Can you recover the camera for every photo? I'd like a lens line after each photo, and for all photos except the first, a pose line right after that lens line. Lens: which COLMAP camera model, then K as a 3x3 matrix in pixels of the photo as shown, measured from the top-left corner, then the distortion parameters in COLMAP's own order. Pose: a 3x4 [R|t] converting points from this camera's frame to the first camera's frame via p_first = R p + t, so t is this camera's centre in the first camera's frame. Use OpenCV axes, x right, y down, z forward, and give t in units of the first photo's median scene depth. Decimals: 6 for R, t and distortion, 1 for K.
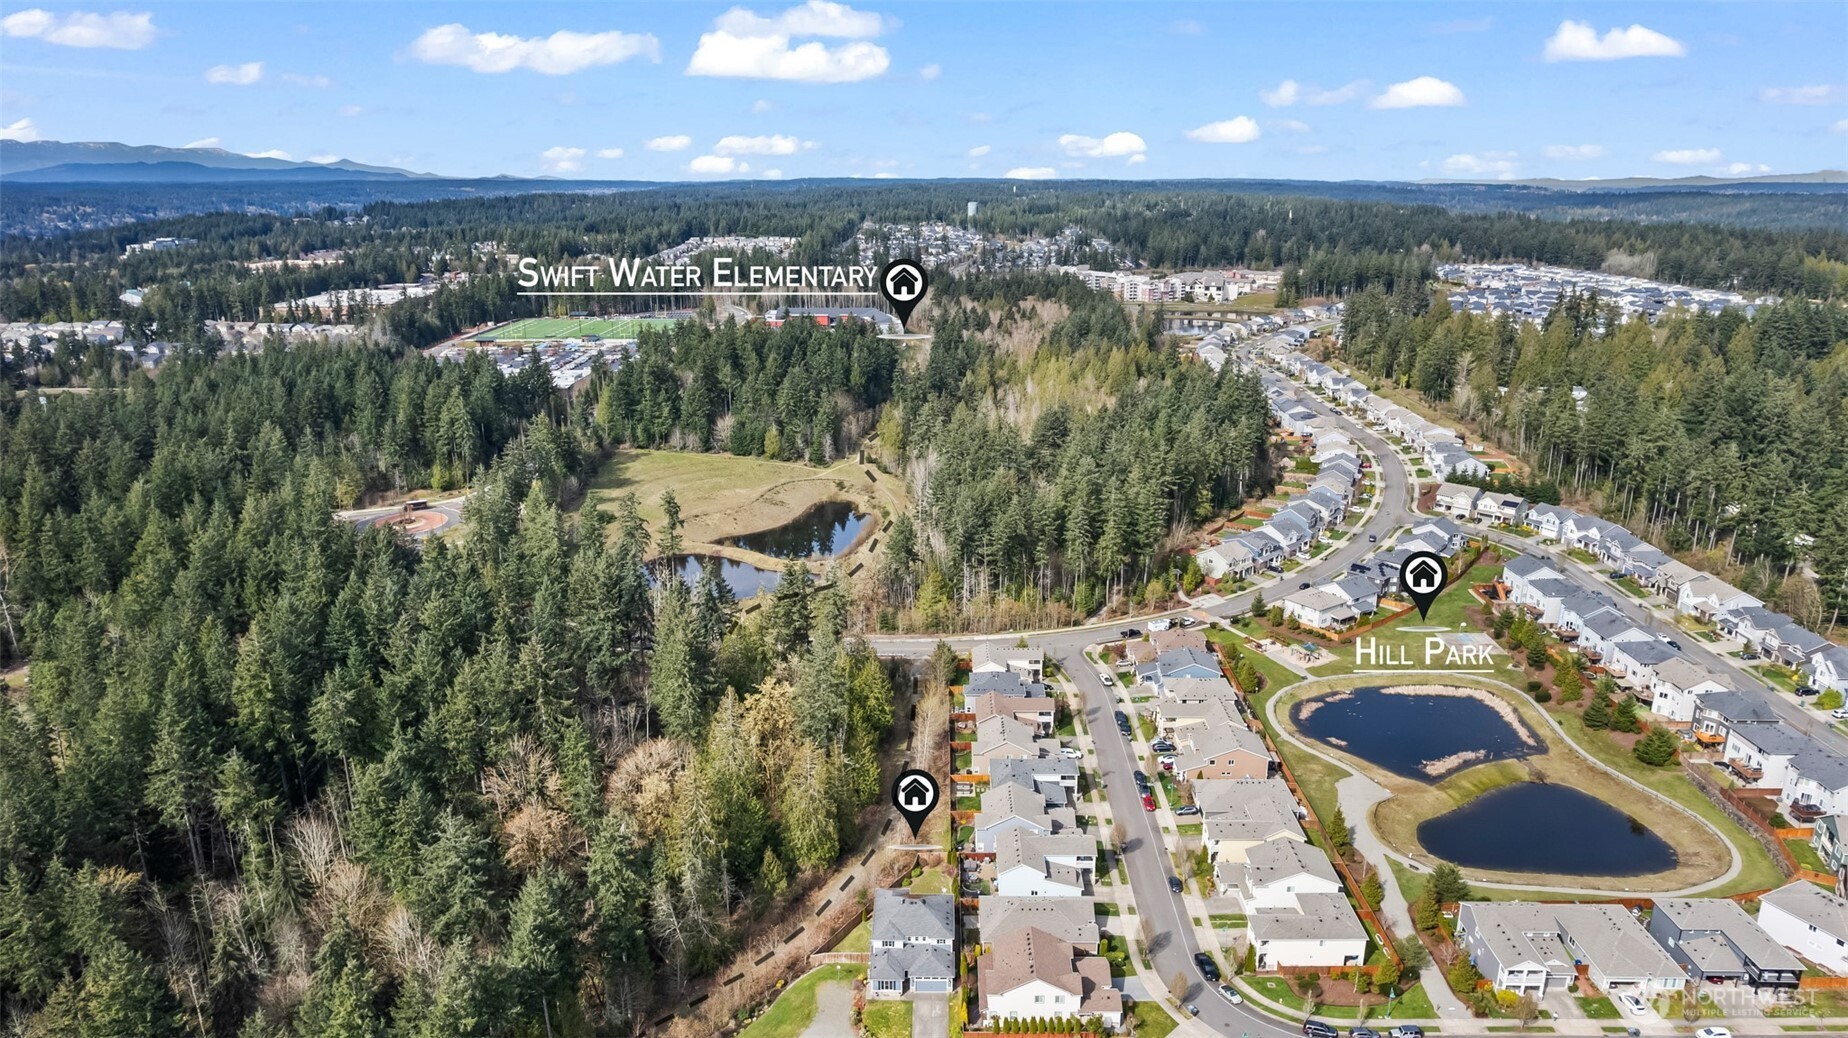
lens RADIAL K [[1201.6, 0, 924.0], [0, 1201.6, 519.0], [0, 0, 1]] dist [-0.071182, 0.062495]
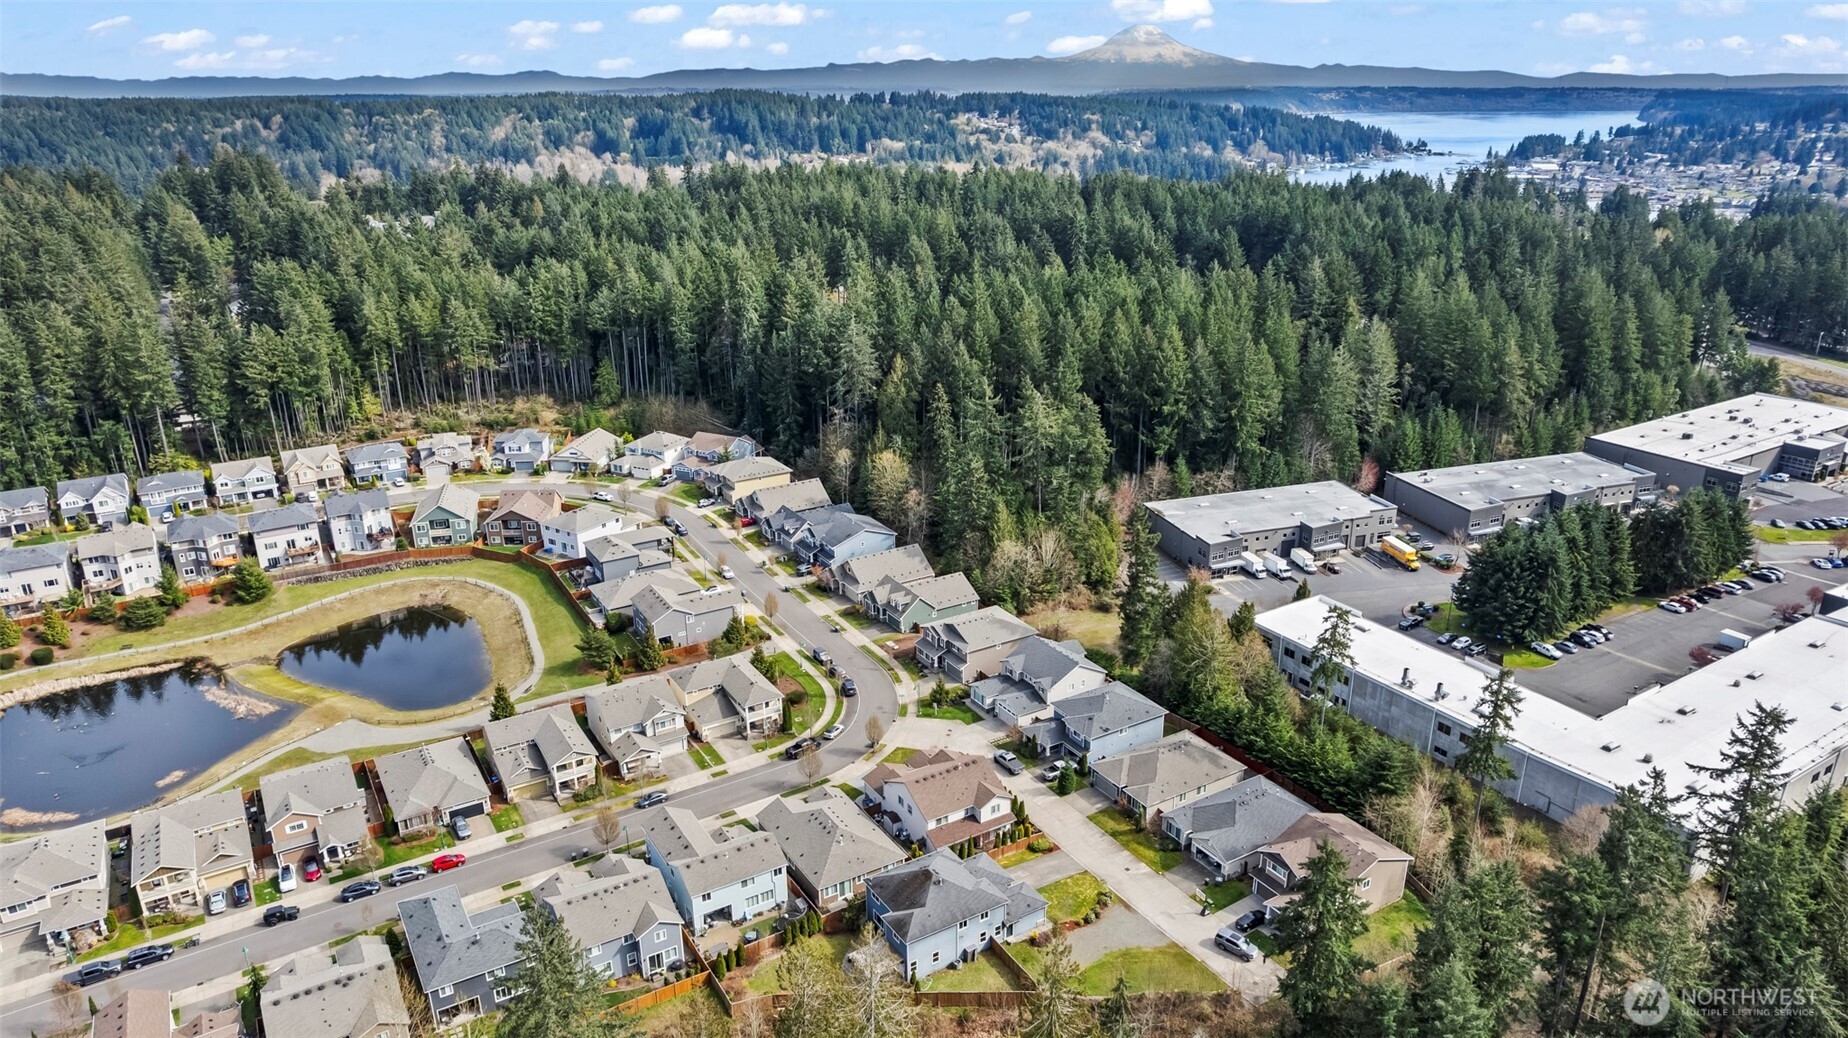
lens RADIAL K [[1201.6, 0, 924.0], [0, 1201.6, 519.0], [0, 0, 1]] dist [-0.071182, 0.062495]
pose [[-0.525788, -0.283183, 0.802093, -0.288616], [0.250514, 0.849583, 0.464167, -0.109641], [-0.812889, 0.444989, -0.375760, 0.650234]]
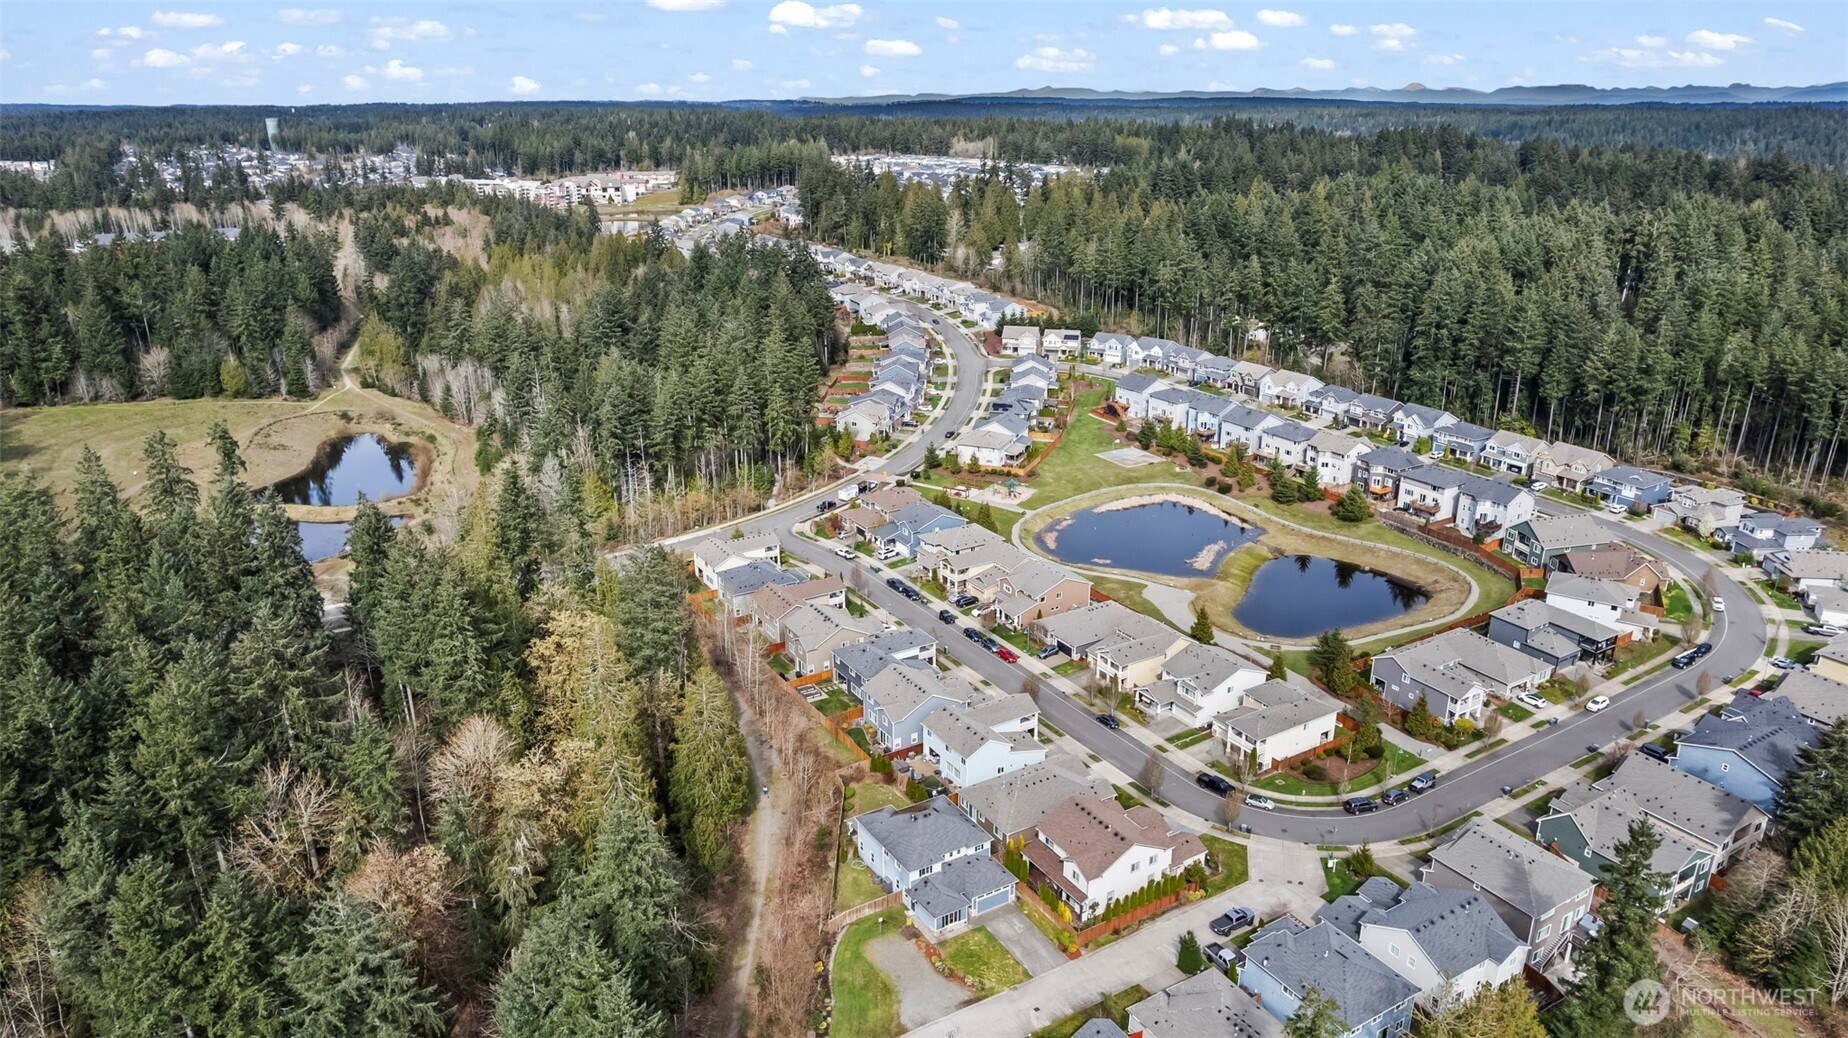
lens RADIAL K [[1201.6, 0, 924.0], [0, 1201.6, 519.0], [0, 0, 1]] dist [-0.071182, 0.062495]
pose [[0.848038, -0.178005, 0.499145, -0.207611], [0.148290, 0.983980, 0.098965, 0.025038], [-0.508765, -0.009908, 0.860849, 0.170862]]
